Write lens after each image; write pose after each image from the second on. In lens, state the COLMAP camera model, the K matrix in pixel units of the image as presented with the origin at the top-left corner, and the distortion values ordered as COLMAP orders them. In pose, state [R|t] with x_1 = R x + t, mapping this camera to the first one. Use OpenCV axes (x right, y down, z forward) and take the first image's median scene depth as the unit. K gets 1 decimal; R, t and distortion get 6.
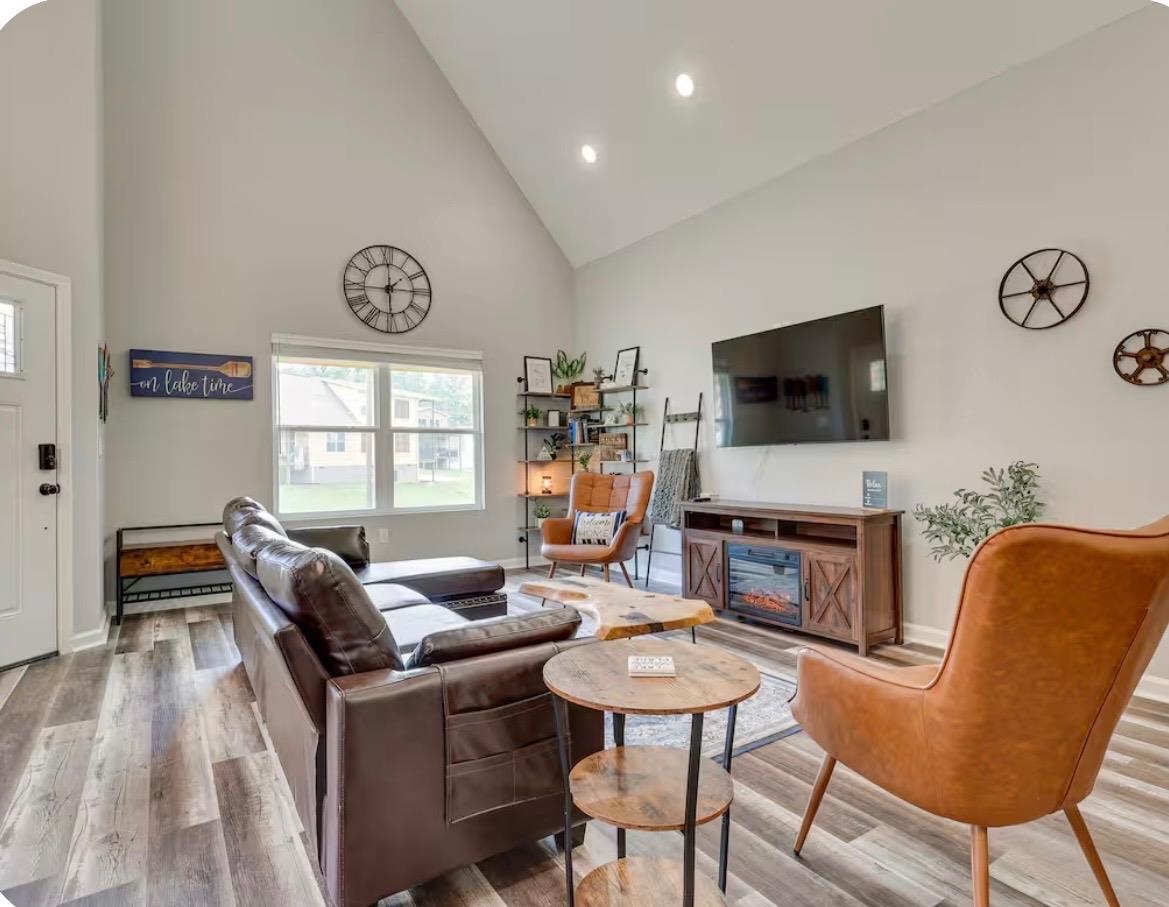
lens RADIAL K [[648.8, 0, 584.5], [0, 648.8, 453.5], [0, 0, 1]] dist [-0.003220, -0.000569]
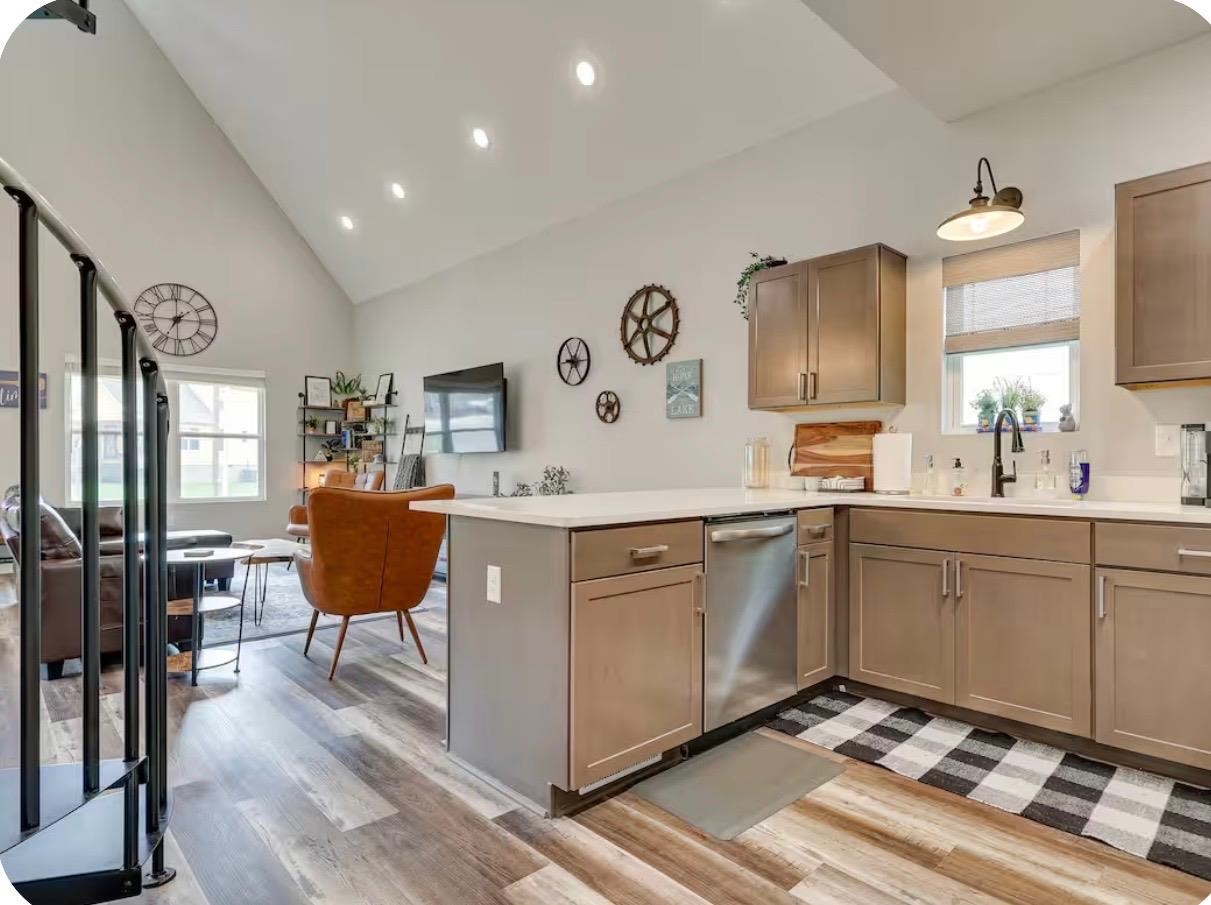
lens RADIAL K [[674.6, 0, 605.5], [0, 674.6, 452.5], [0, 0, 1]] dist [0.002847, 0.001097]
pose [[0.984793, 0.016498, 0.172947, 0.235582], [-0.015500, 0.999855, -0.007120, -0.005166], [-0.173040, 0.004331, 0.984905, -0.333913]]
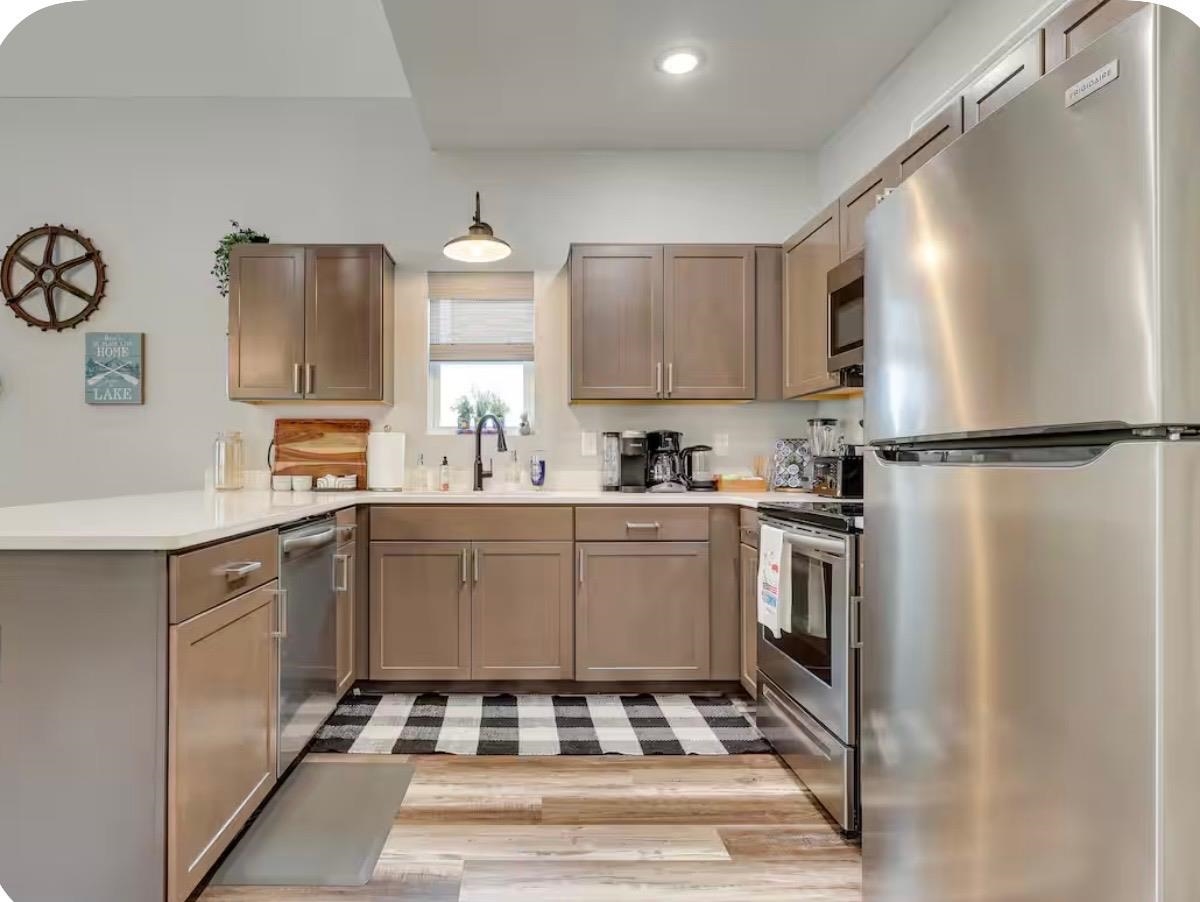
lens RADIAL K [[671.8, 0, 600.0], [0, 671.8, 451.0], [0, 0, 1]] dist [0.001434, 0.000328]
pose [[0.545188, 0.025041, 0.837939, 0.195399], [-0.014667, 0.999686, -0.020332, -0.003952], [-0.838185, -0.001205, 0.545384, -0.296440]]
